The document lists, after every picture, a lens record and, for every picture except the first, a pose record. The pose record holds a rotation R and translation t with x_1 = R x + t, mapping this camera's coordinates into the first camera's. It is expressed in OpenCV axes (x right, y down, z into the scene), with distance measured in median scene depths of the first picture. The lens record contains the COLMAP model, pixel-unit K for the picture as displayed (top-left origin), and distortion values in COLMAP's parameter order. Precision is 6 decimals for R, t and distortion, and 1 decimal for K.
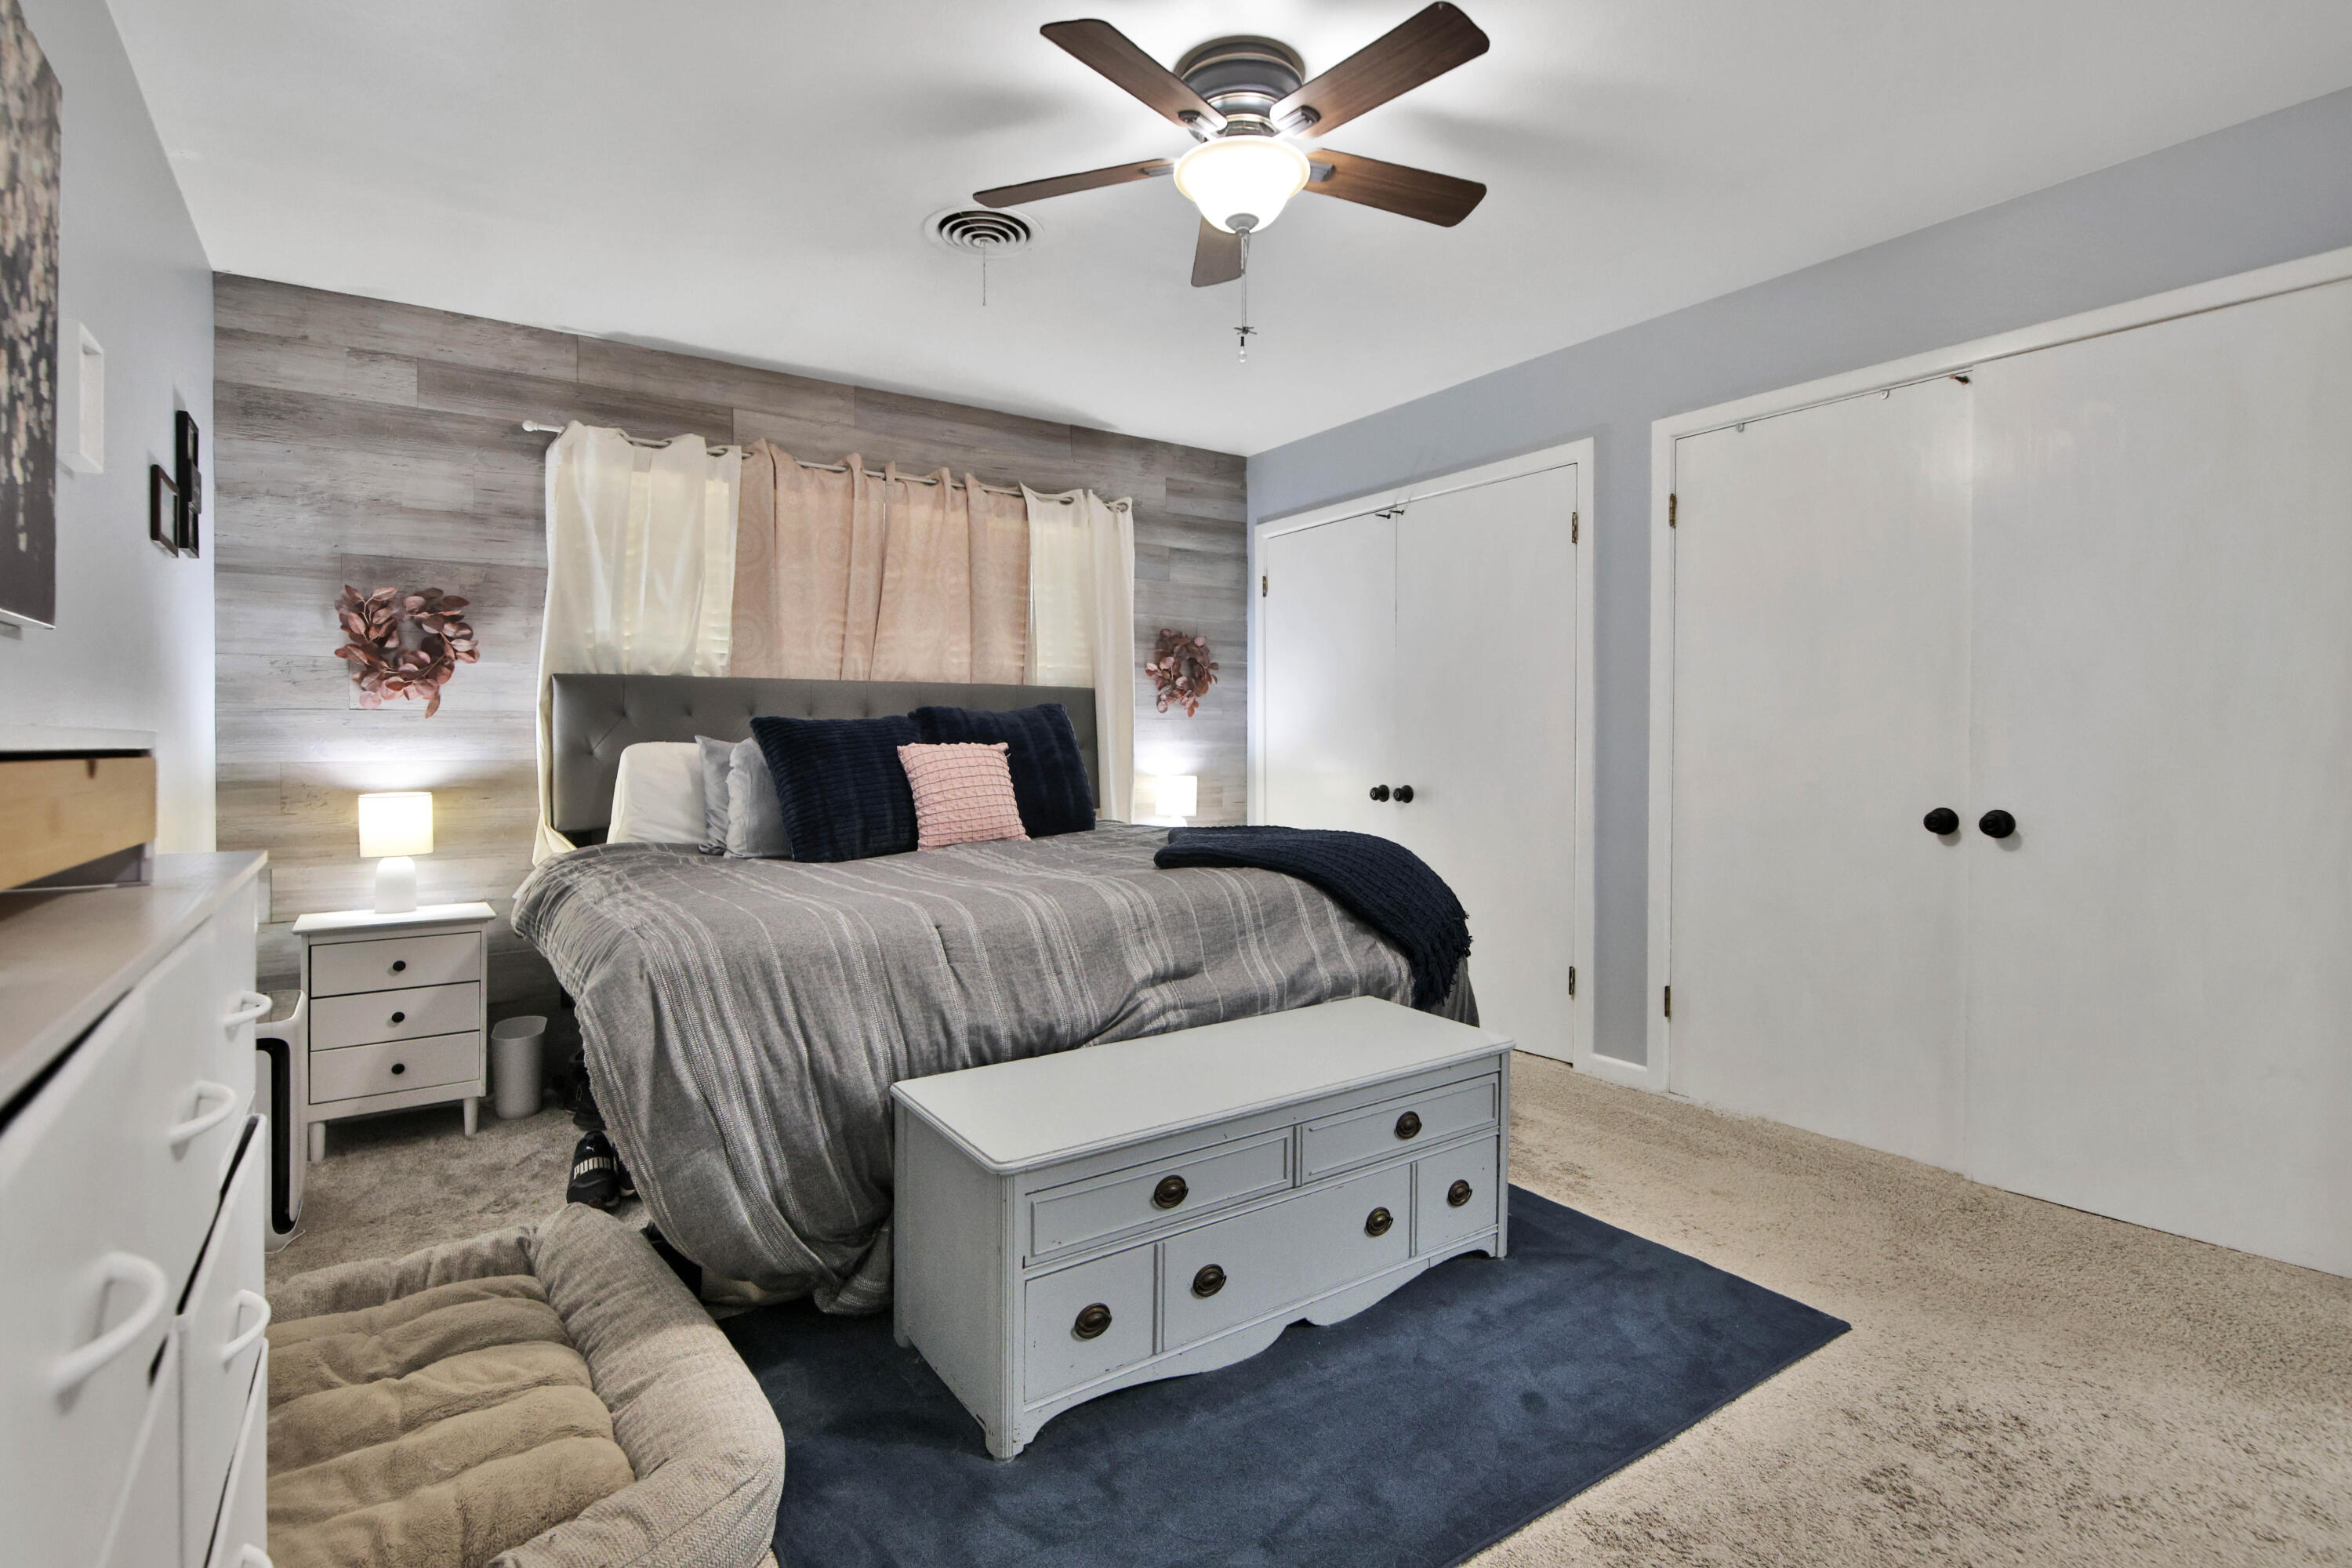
lens RADIAL K [[1088.6, 0, 1202.2], [0, 1088.6, 749.2], [0, 0, 1]] dist [0.000888, -0.012655]
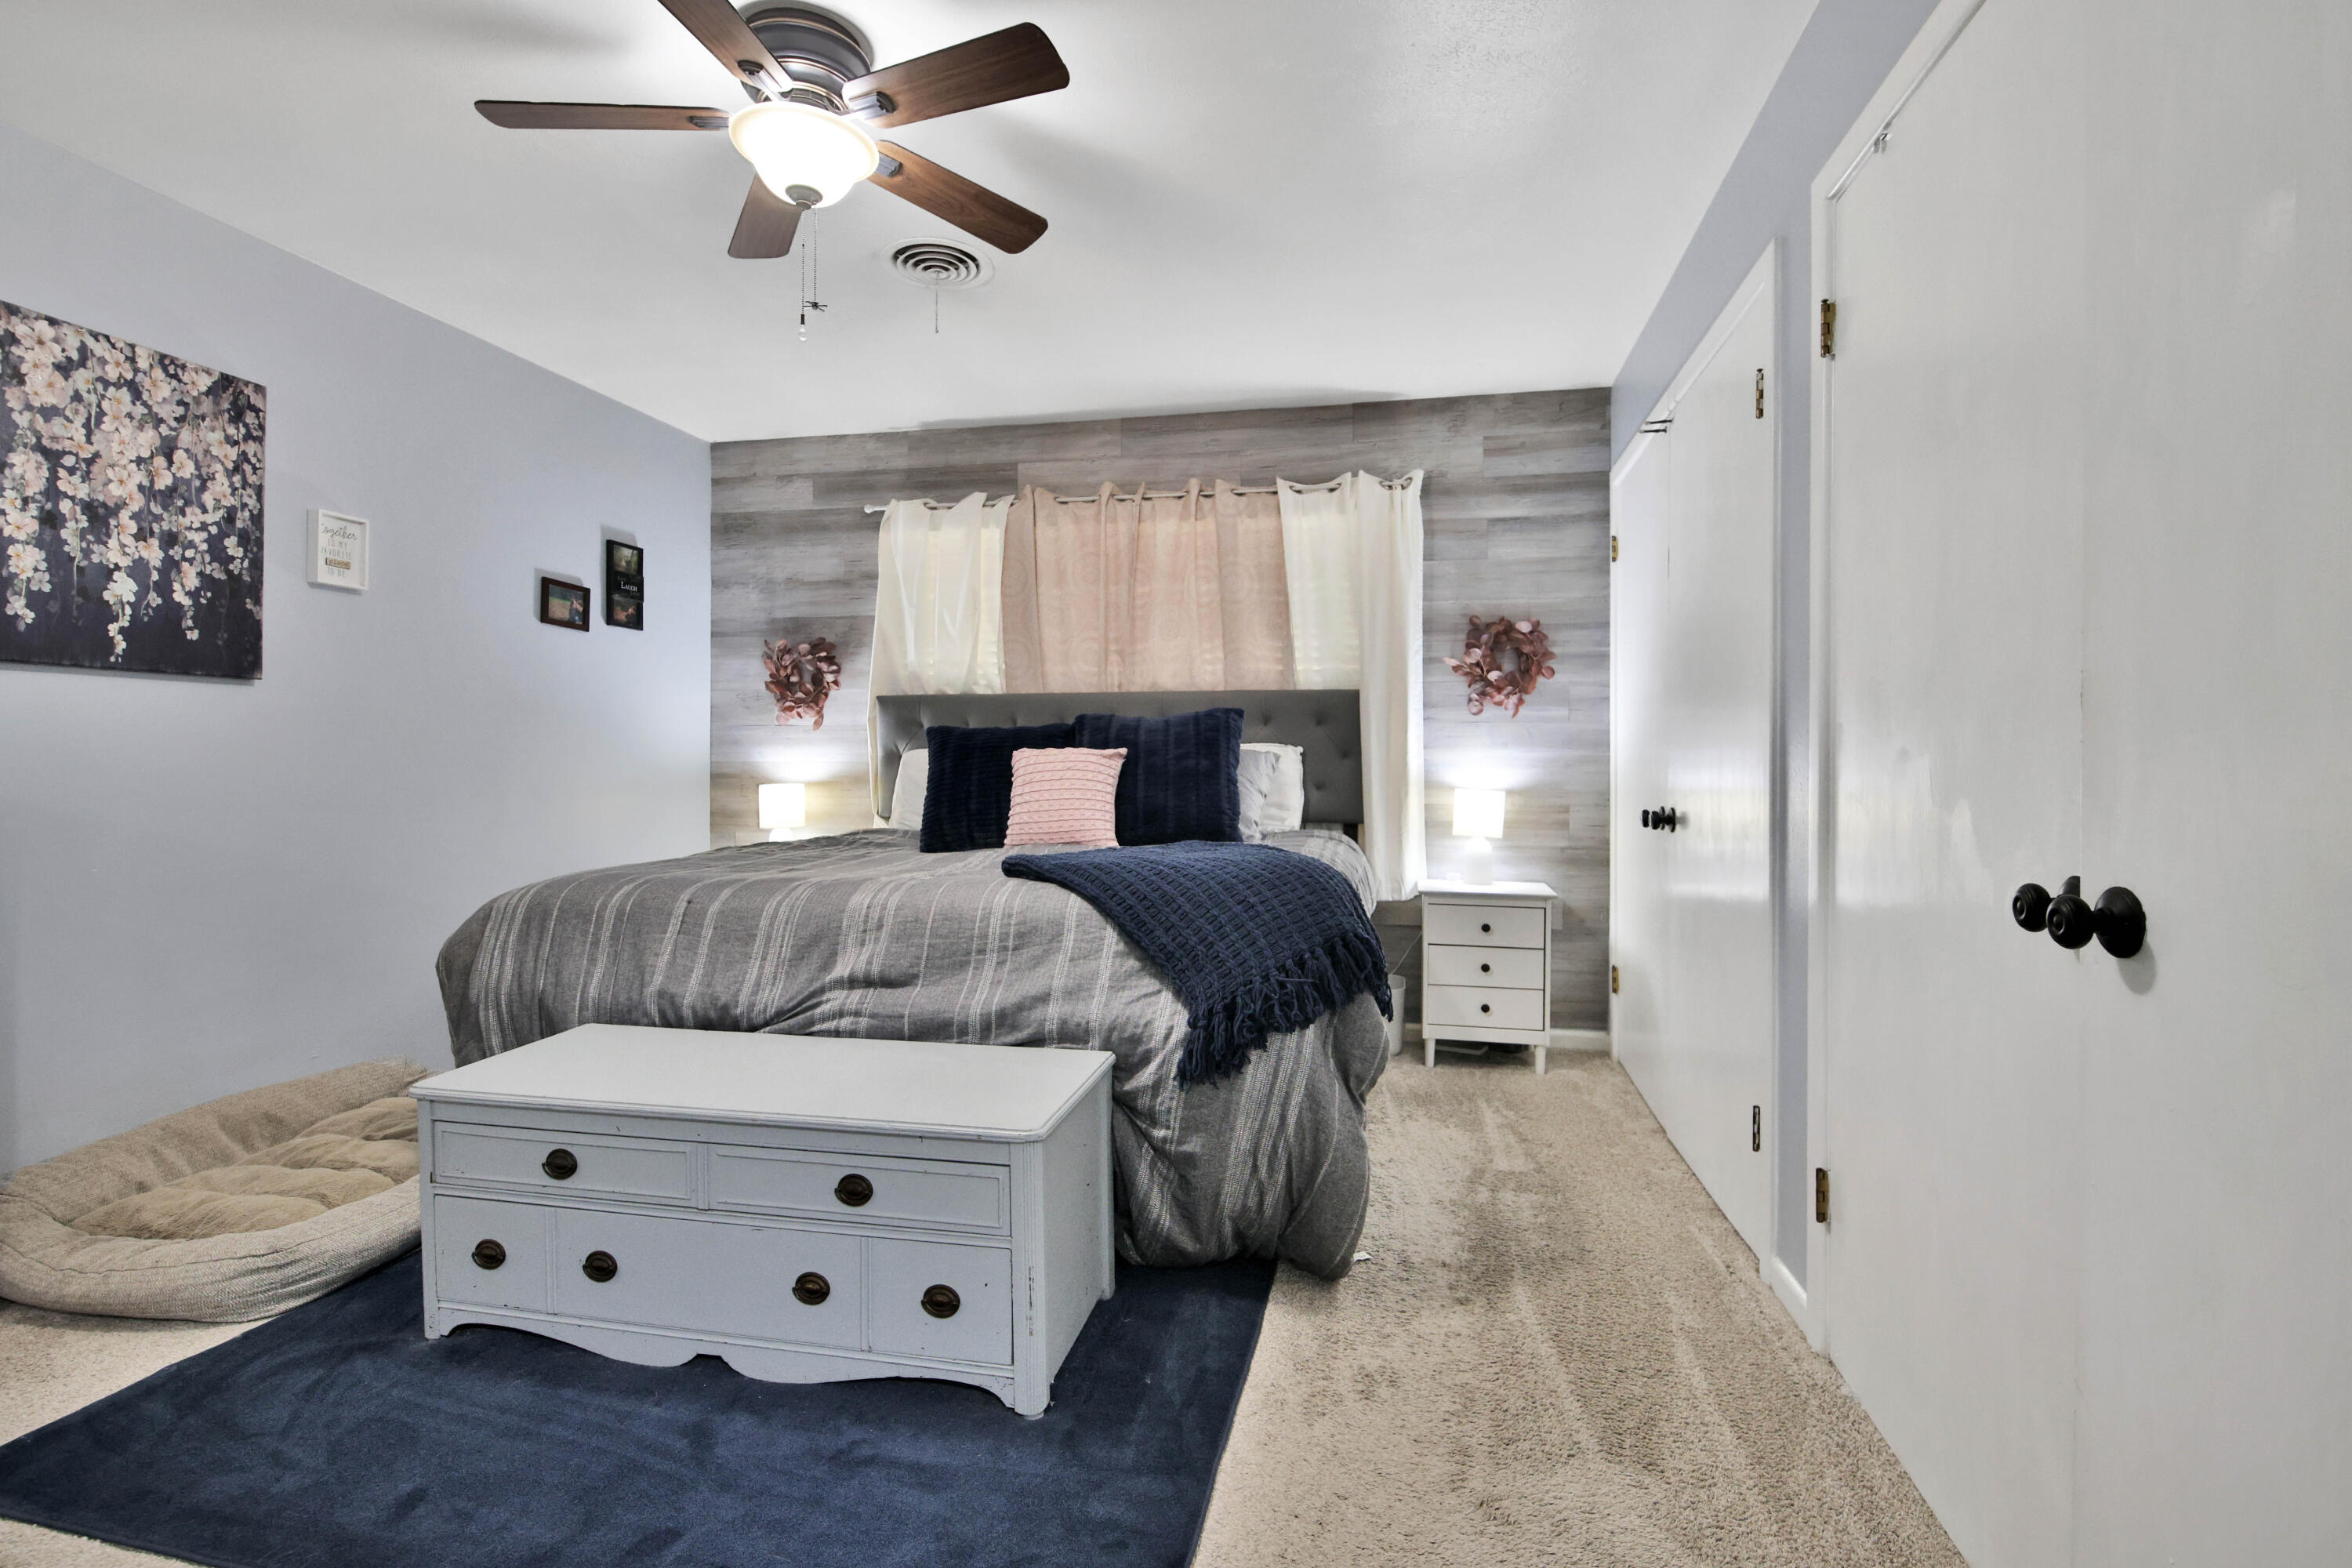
lens RADIAL K [[1088.6, 0, 1202.2], [0, 1088.6, 749.2], [0, 0, 1]] dist [0.000888, -0.012655]
pose [[0.699115, -0.004100, -0.714998, 0.578237], [-0.007166, 0.999893, -0.012740, 0.007679], [0.714974, 0.014031, 0.699010, 0.353087]]
